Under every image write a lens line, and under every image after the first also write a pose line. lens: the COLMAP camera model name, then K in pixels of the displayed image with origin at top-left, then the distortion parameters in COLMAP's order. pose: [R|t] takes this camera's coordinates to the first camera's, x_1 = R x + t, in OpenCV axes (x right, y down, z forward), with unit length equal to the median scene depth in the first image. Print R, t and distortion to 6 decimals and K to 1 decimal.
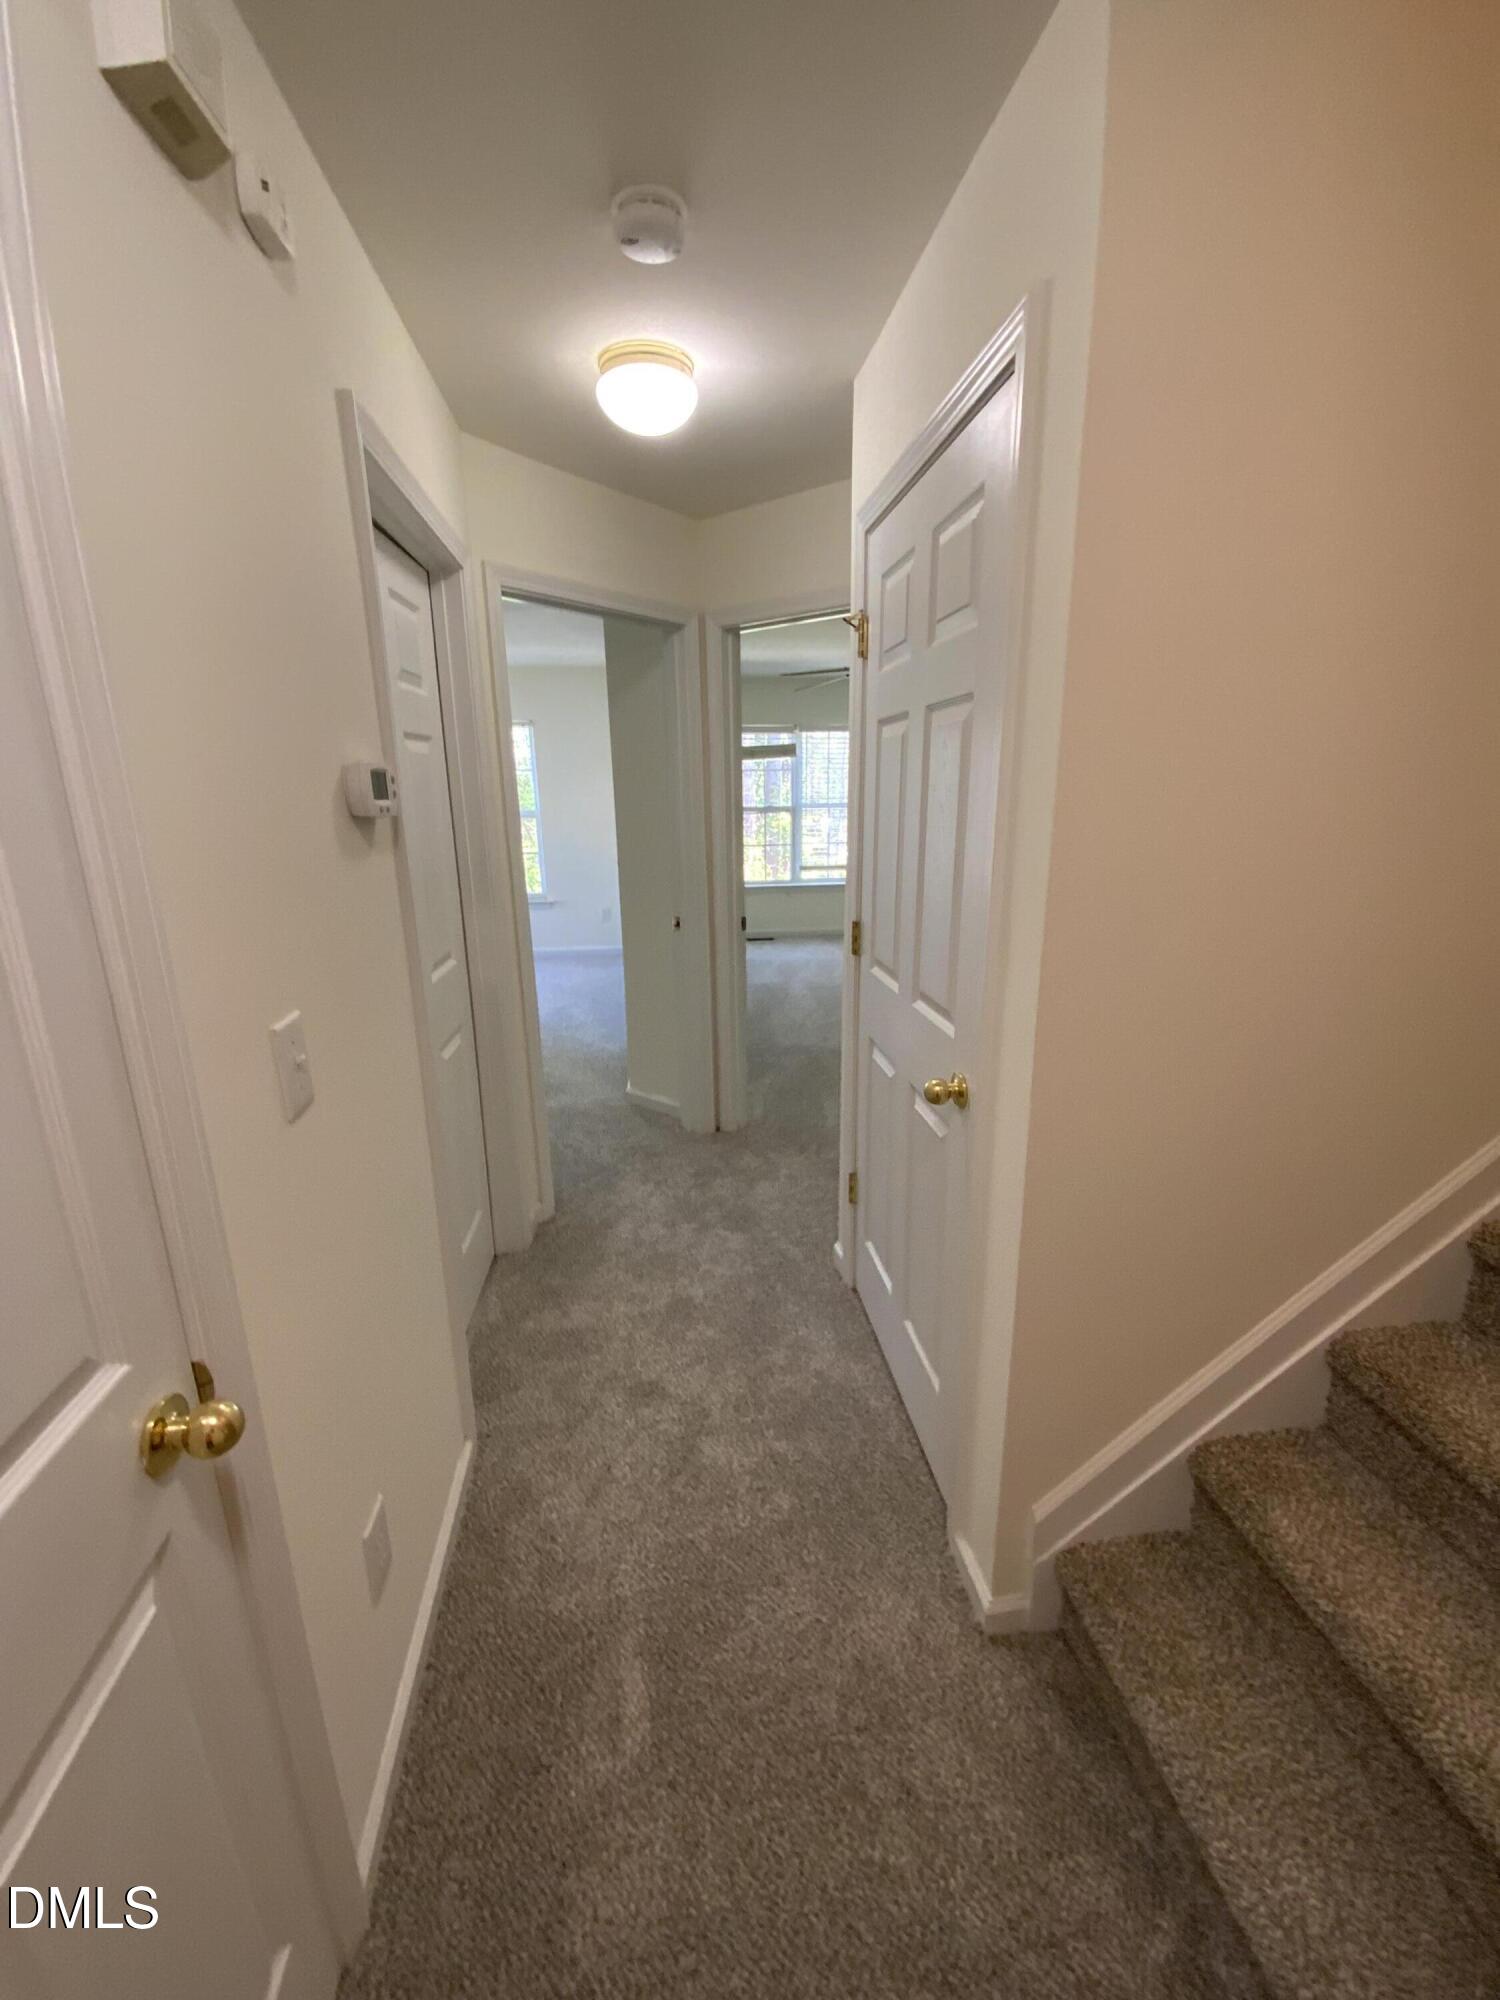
lens RADIAL K [[819.9, 0, 750.0], [0, 819.9, 1000.0], [0, 0, 1]] dist [-0.000920, -0.002269]
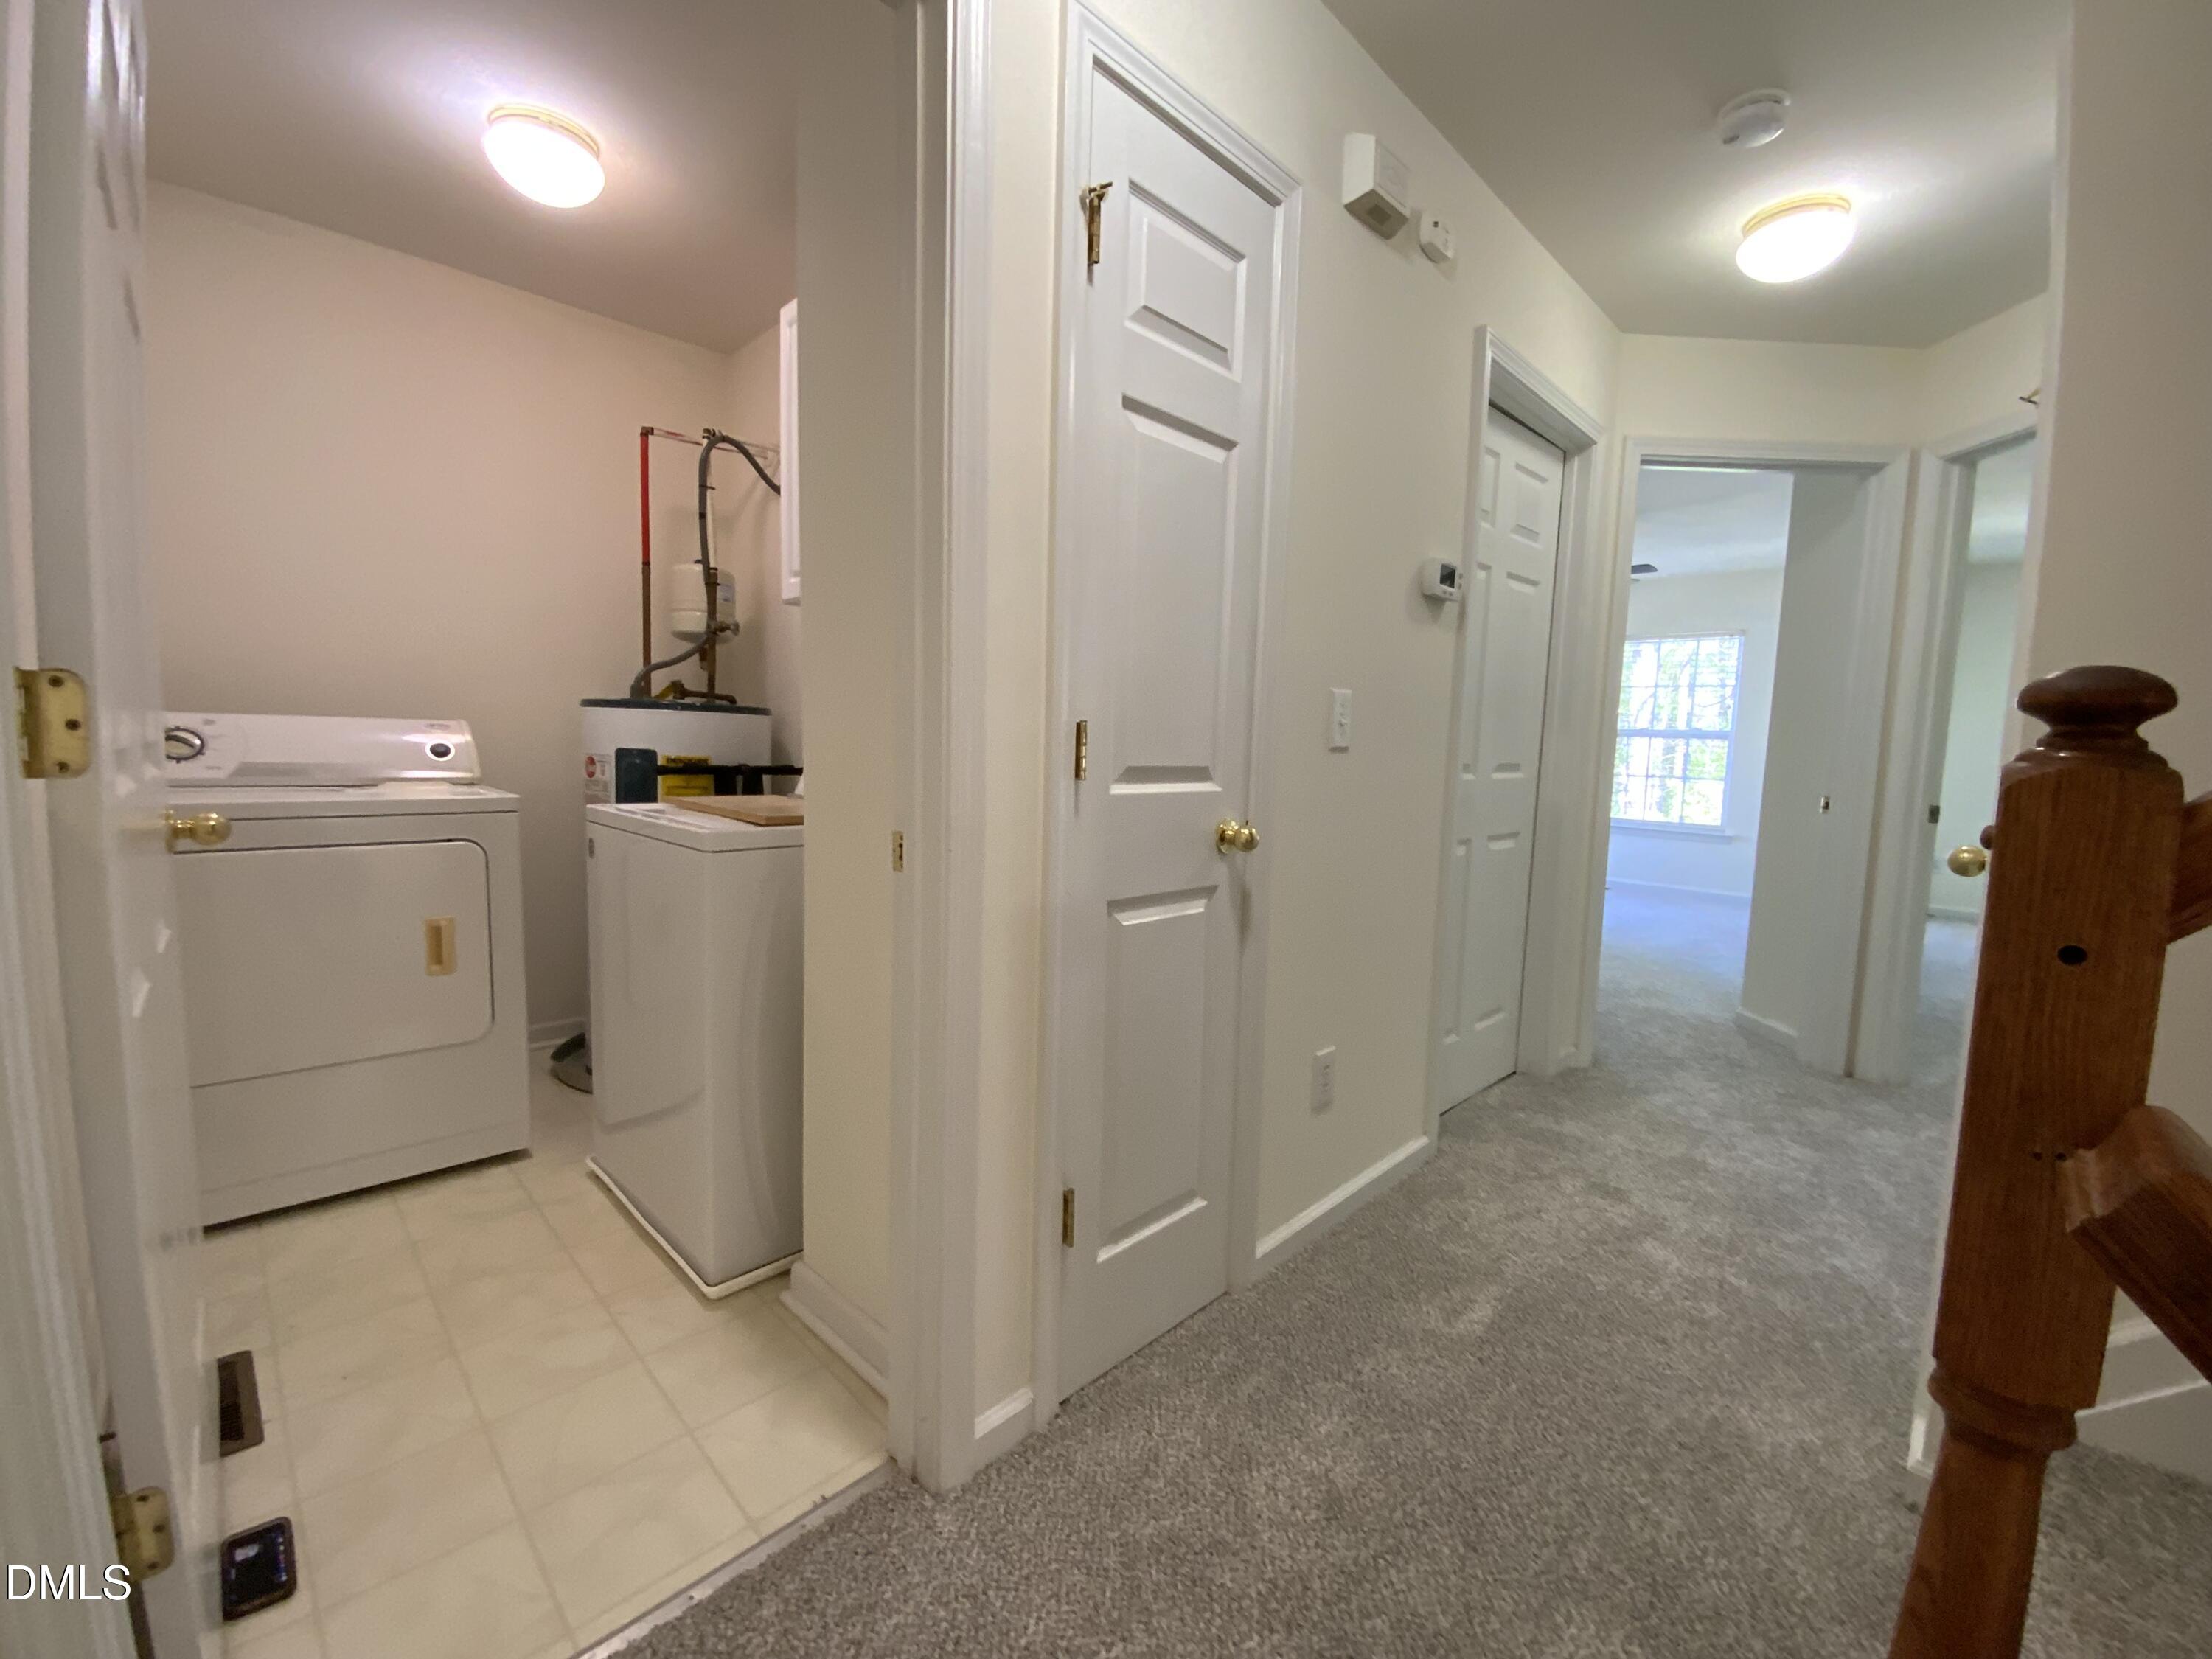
lens RADIAL K [[906.8, 0, 1106.0], [0, 906.8, 829.5], [0, 0, 1]] dist [-0.000920, -0.002269]
pose [[0.615156, 0.108956, -0.780840, 0.321734], [-0.241063, 0.968966, -0.054705, 0.276791], [0.750647, 0.221884, 0.622331, -0.237108]]
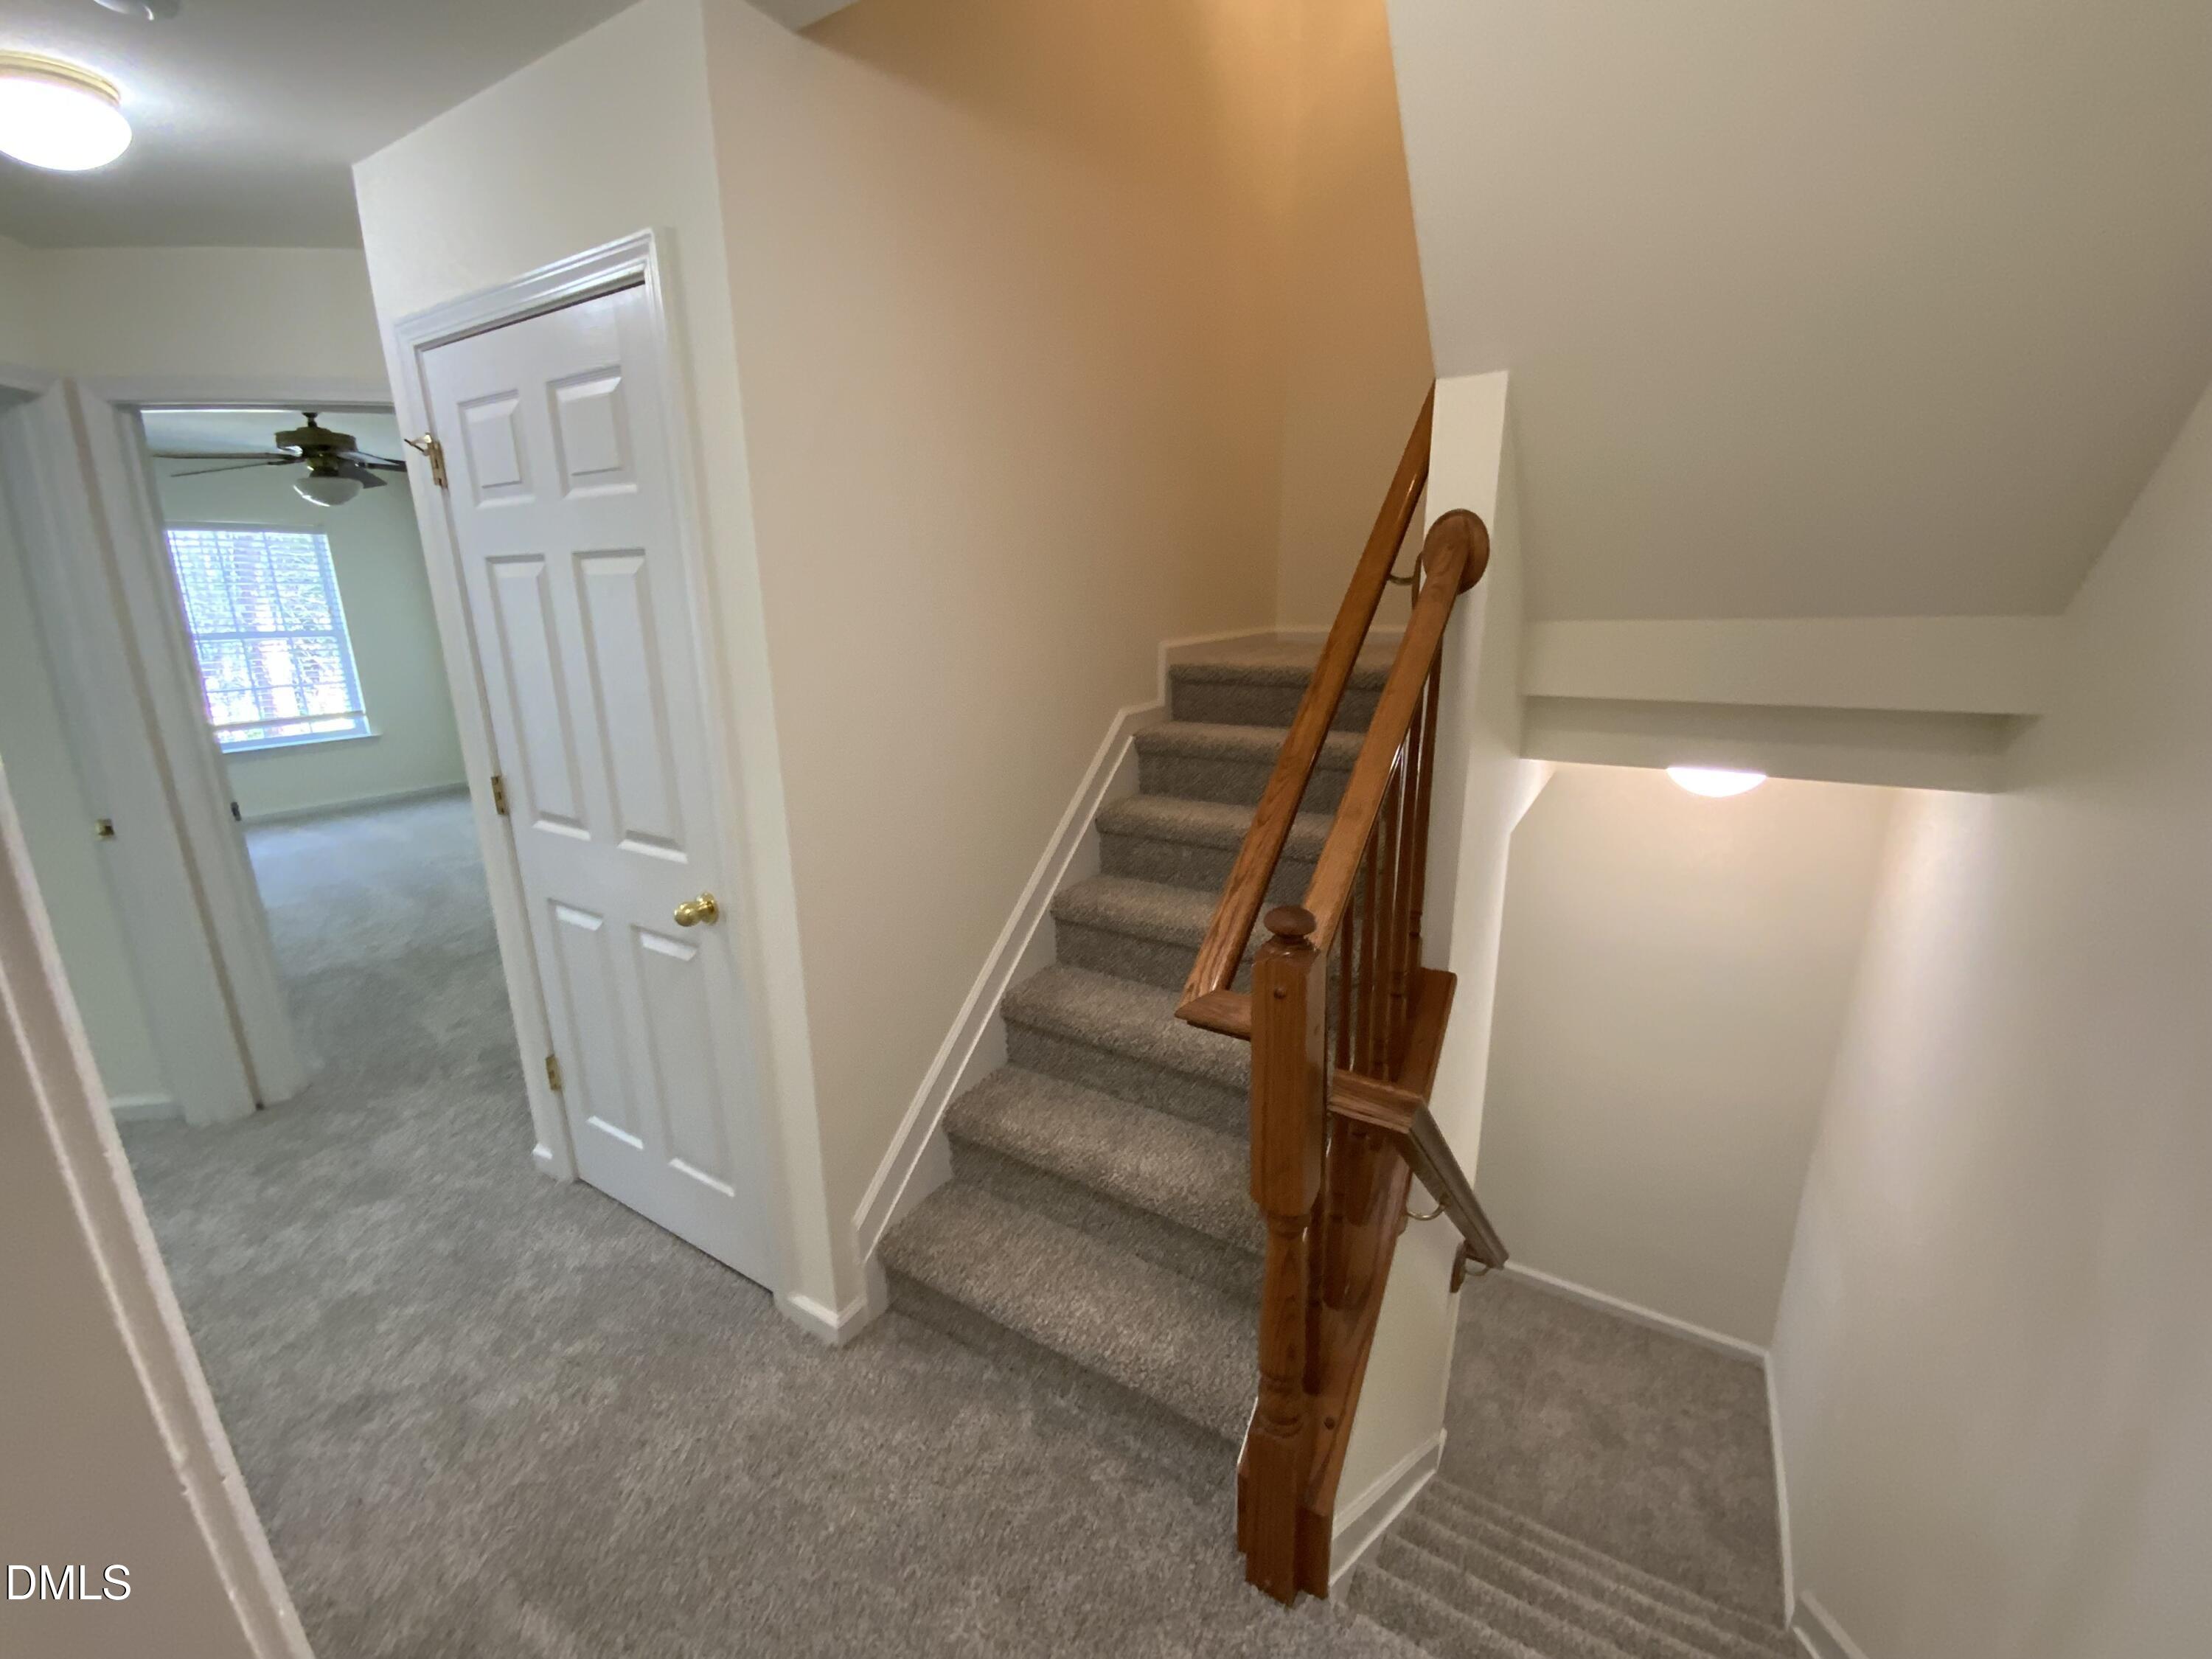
lens RADIAL K [[906.8, 0, 1106.0], [0, 906.8, 829.5], [0, 0, 1]] dist [-0.000920, -0.002269]
pose [[0.622513, -0.191514, 0.758814, -0.242682], [0.202283, 0.976022, 0.080386, 0.015977], [-0.756015, 0.103454, 0.646327, -0.157564]]
